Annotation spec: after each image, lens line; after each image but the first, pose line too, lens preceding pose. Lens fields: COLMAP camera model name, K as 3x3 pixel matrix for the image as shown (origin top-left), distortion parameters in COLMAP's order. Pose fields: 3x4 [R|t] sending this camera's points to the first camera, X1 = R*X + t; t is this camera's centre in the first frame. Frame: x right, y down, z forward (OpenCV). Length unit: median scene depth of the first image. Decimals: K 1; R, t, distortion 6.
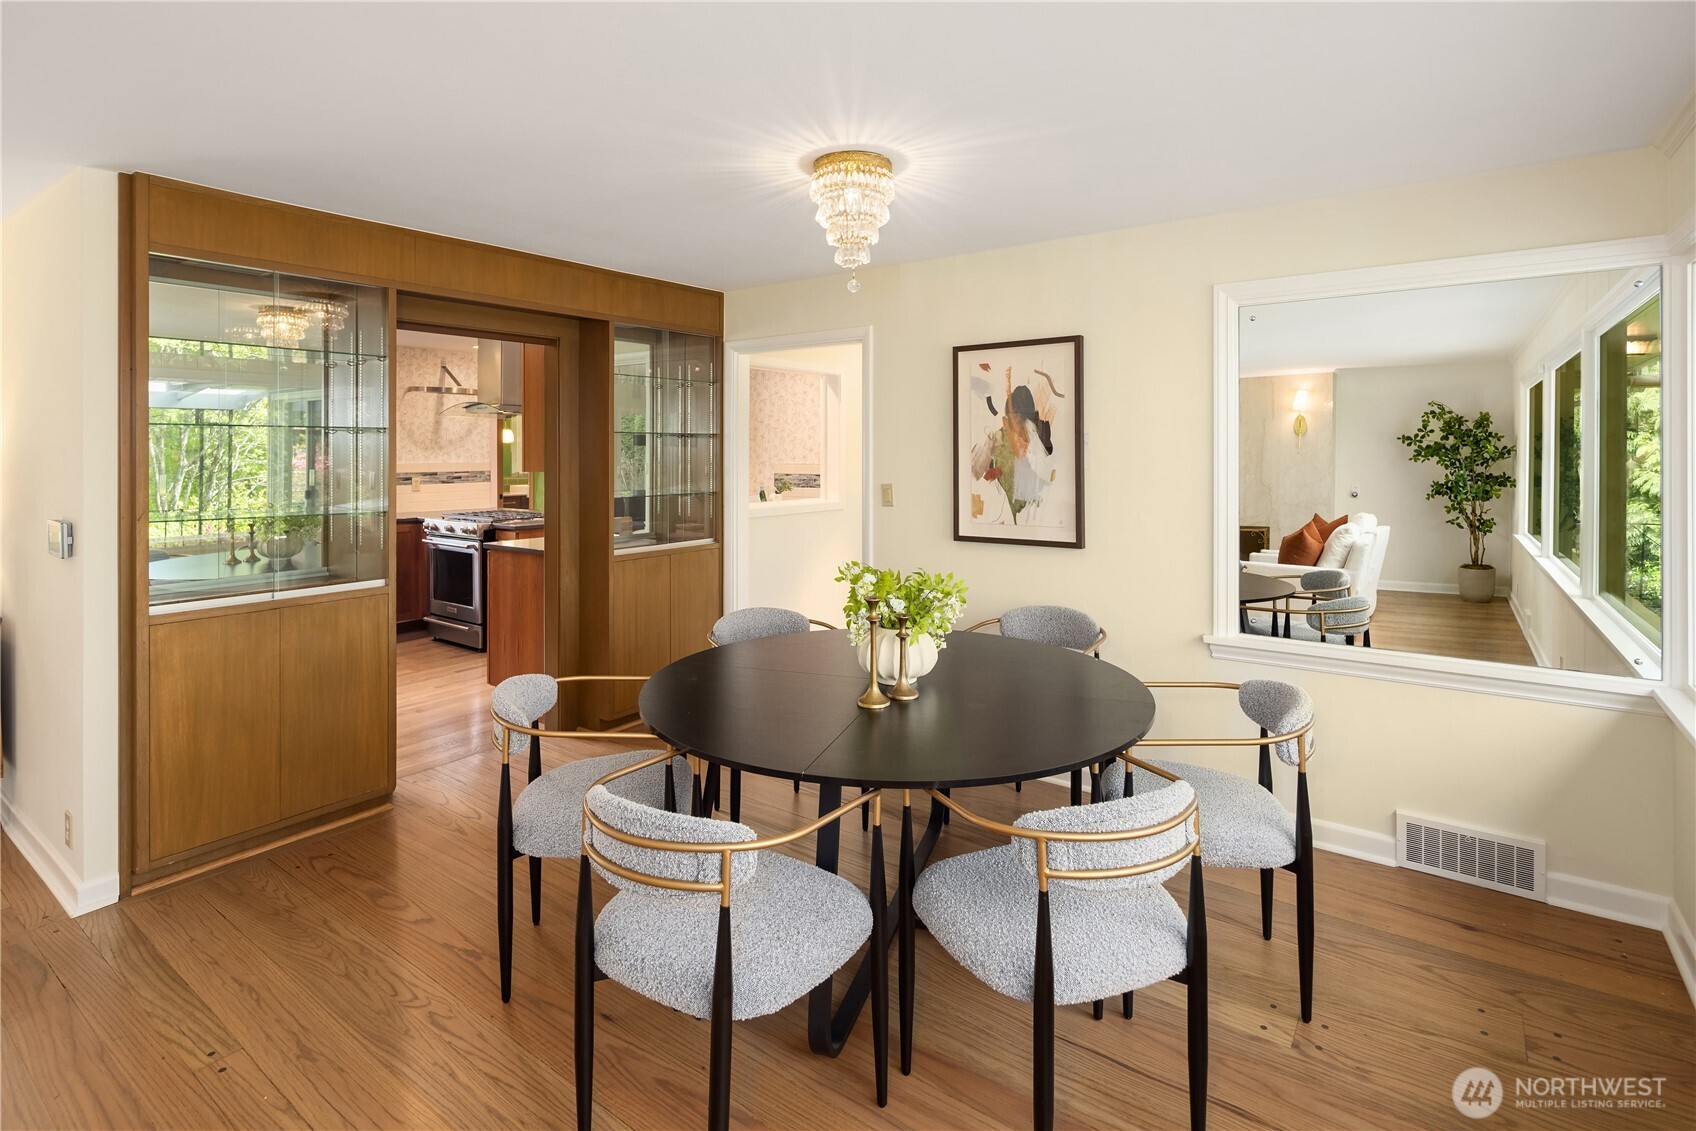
lens RADIAL K [[809.5, 0, 867.2], [0, 809.5, 451.9], [0, 0, 1]] dist [0.001612, 0.000081]
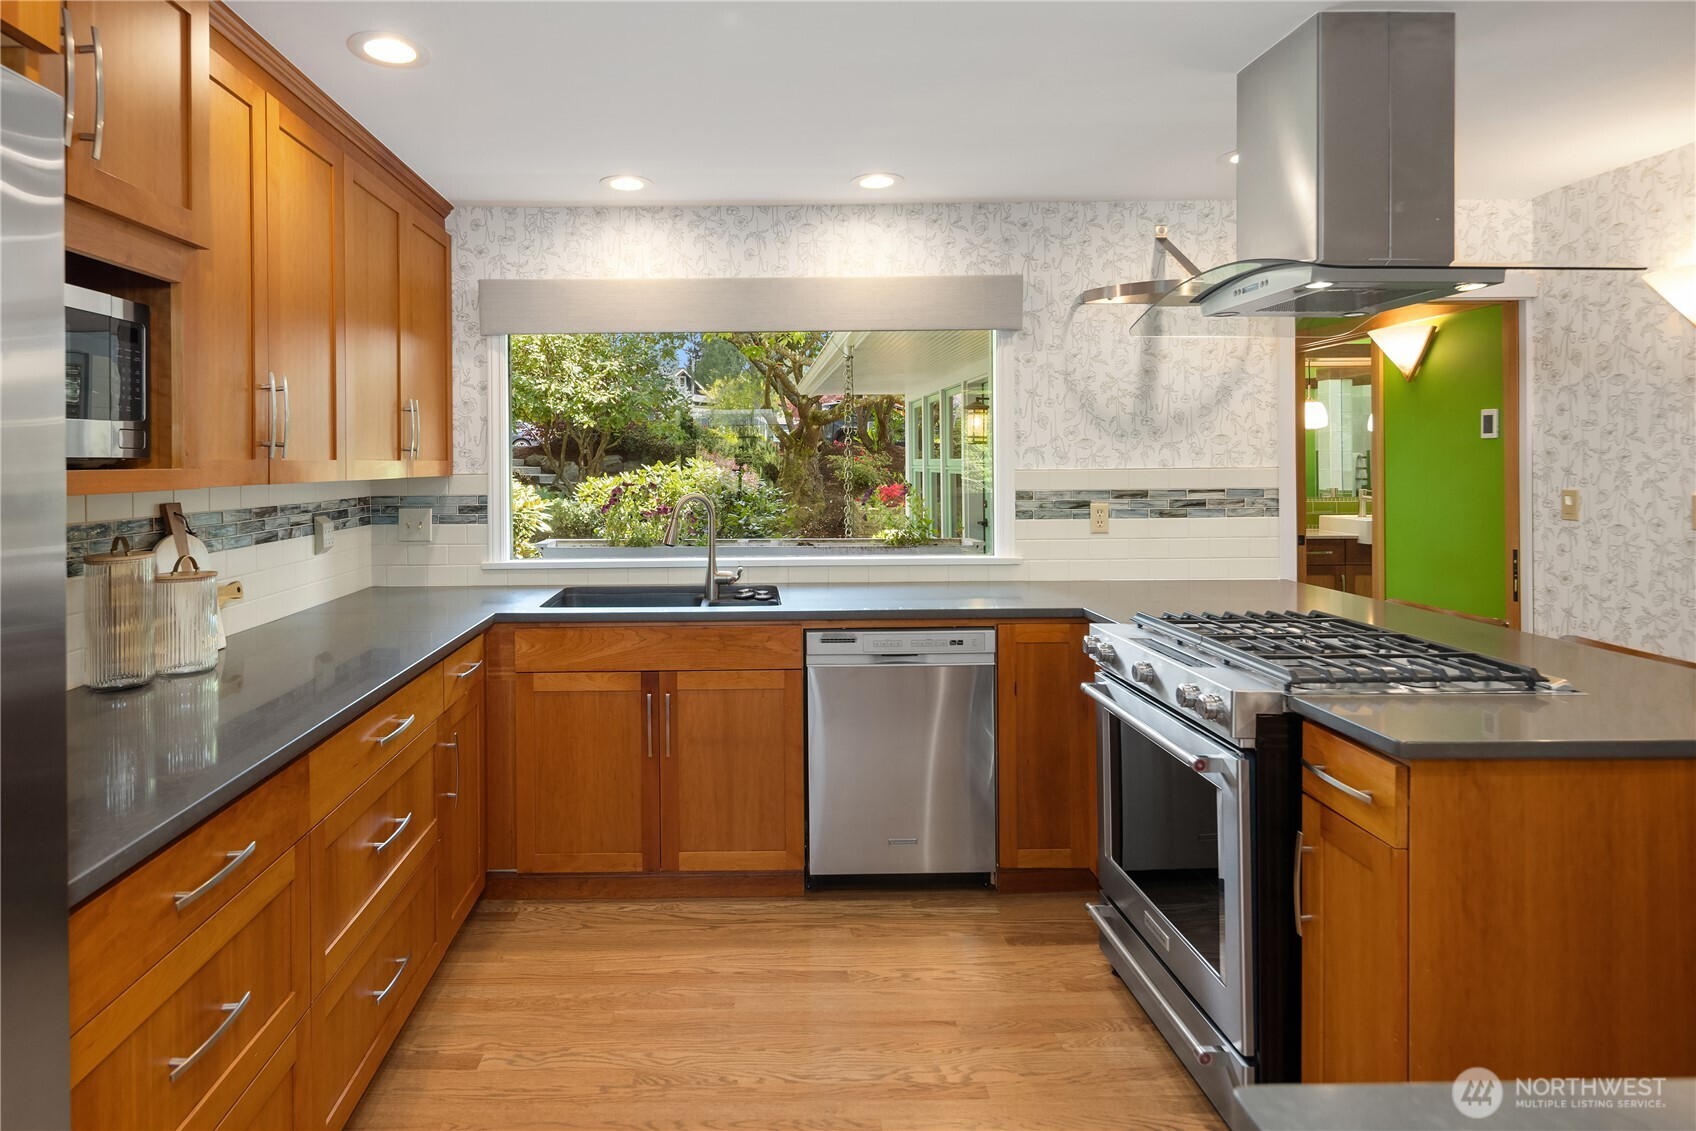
lens RADIAL K [[928.7, 0, 759.1], [0, 928.7, 465.8], [0, 0, 1]] dist [0.004576, -0.000199]
pose [[0.584341, -0.001246, -0.811507, -0.252480], [0.006915, 0.999970, 0.003444, 0.009068], [0.811479, -0.007625, 0.584332, 0.545066]]
